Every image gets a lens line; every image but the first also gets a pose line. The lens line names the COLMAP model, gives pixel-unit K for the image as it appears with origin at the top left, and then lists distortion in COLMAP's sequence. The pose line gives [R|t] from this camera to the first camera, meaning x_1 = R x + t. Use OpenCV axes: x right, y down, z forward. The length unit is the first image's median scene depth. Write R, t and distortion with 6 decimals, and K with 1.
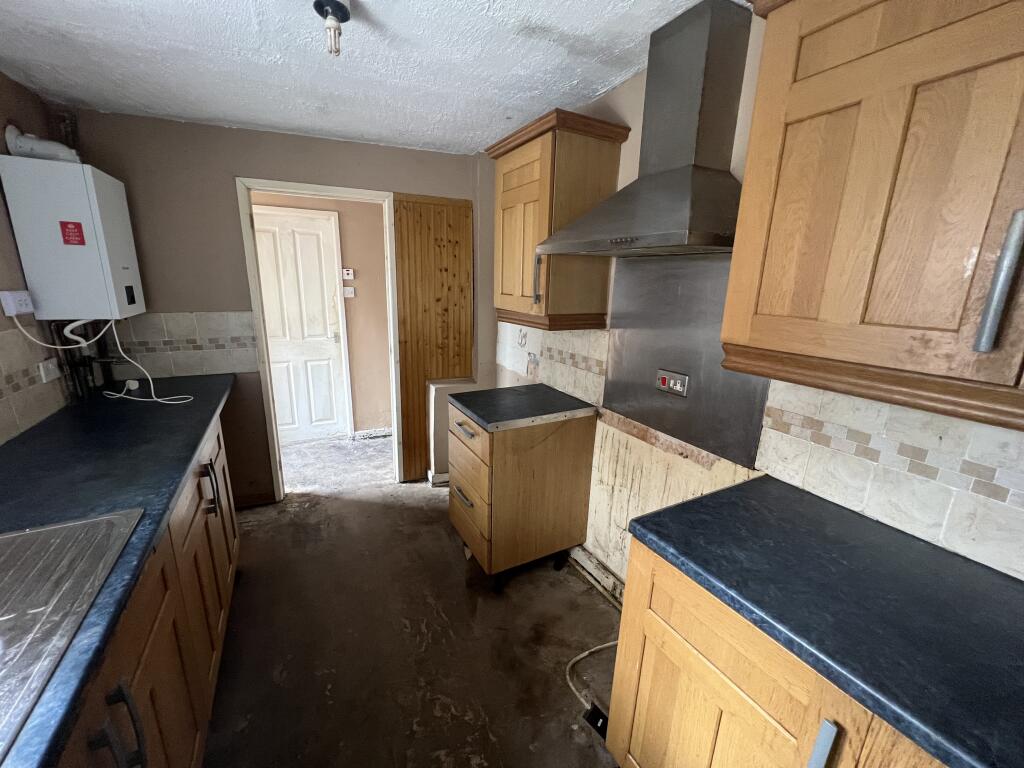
lens RADIAL K [[409.2, 0, 508.7], [0, 409.2, 383.2], [0, 0, 1]] dist [0.001005, 0.000004]
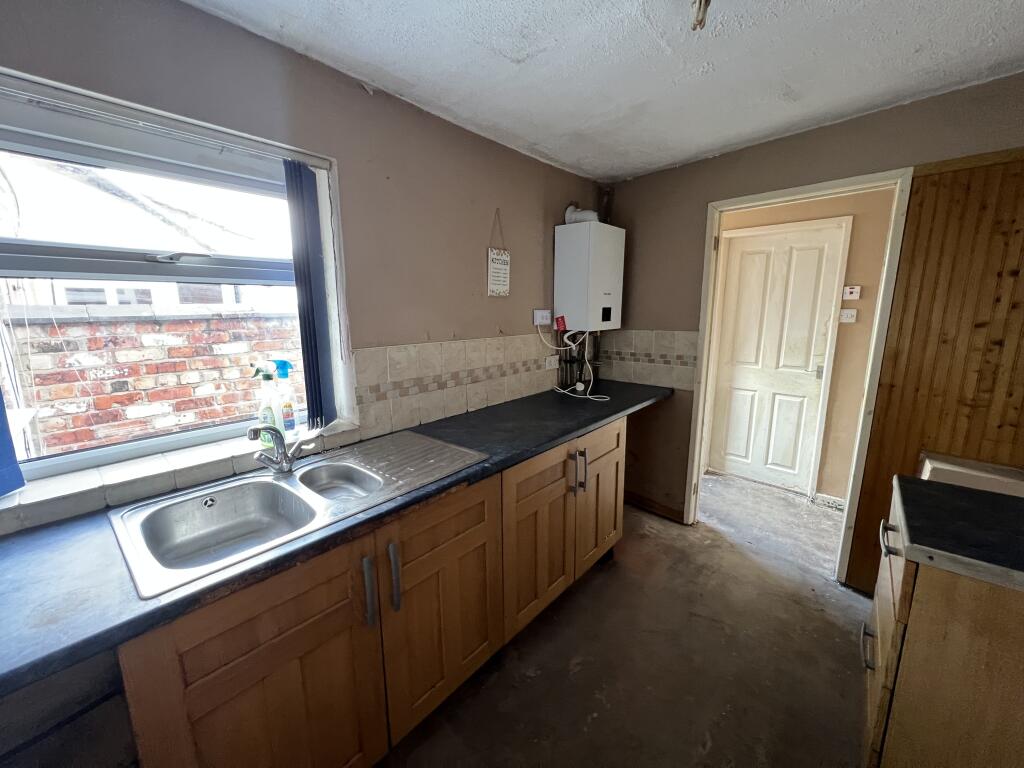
lens RADIAL K [[411.4, 0, 511.4], [0, 411.4, 384.0], [0, 0, 1]] dist [-0.001752, -0.000127]
pose [[0.361910, 0.146337, -0.920656, 0.145542], [-0.215898, 0.973908, 0.069932, -0.017584], [0.906868, 0.173458, 0.384061, 0.184730]]
